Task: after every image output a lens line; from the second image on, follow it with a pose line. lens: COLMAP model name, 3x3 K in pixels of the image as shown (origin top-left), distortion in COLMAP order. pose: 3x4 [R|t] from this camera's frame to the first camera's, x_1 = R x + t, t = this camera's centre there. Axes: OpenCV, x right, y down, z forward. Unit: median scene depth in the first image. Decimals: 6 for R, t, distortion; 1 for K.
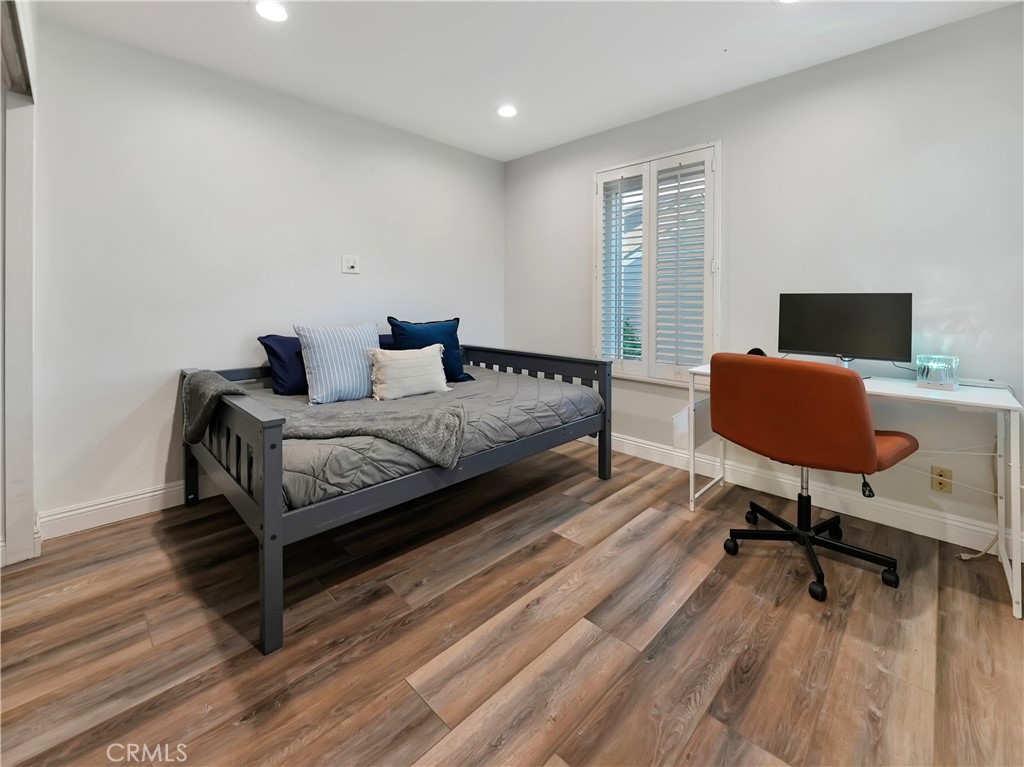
lens RADIAL K [[430.7, 0, 512.0], [0, 430.7, 383.5], [0, 0, 1]] dist [0.000646, -0.000060]
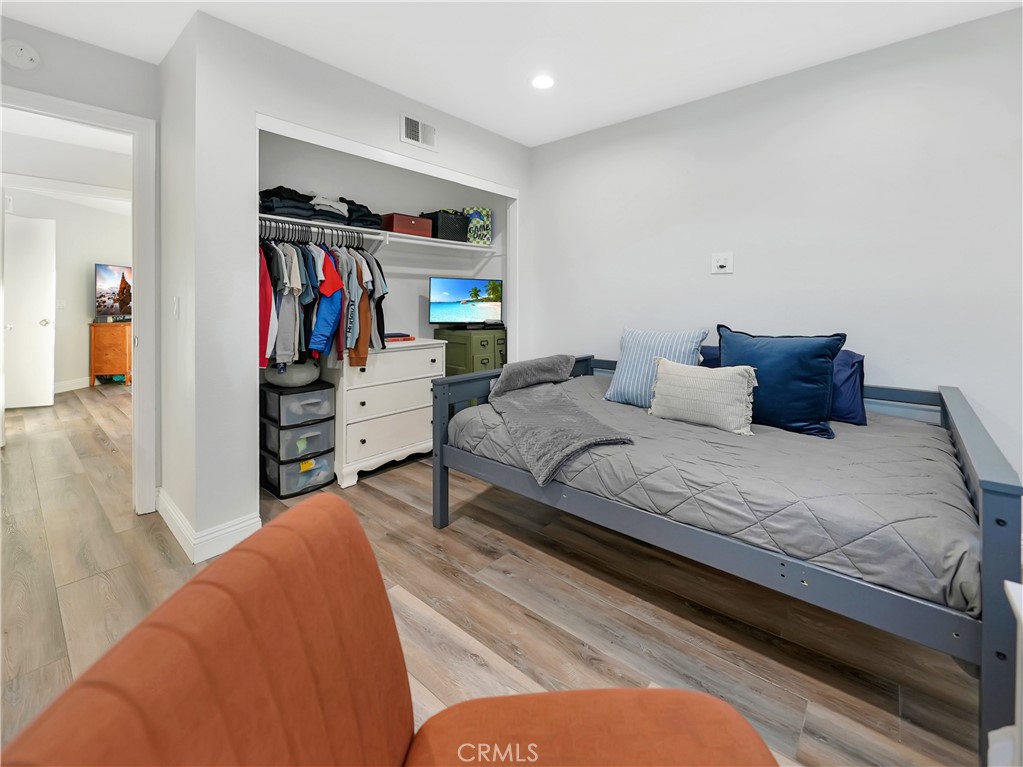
lens RADIAL K [[430.3, 0, 511.5], [0, 430.3, 383.5], [0, 0, 1]] dist [0.000646, -0.000060]
pose [[0.070156, 0.174181, -0.982211, 0.744149], [-0.191480, 0.968679, 0.158104, -0.151464], [0.978986, 0.176981, 0.101310, 0.832286]]
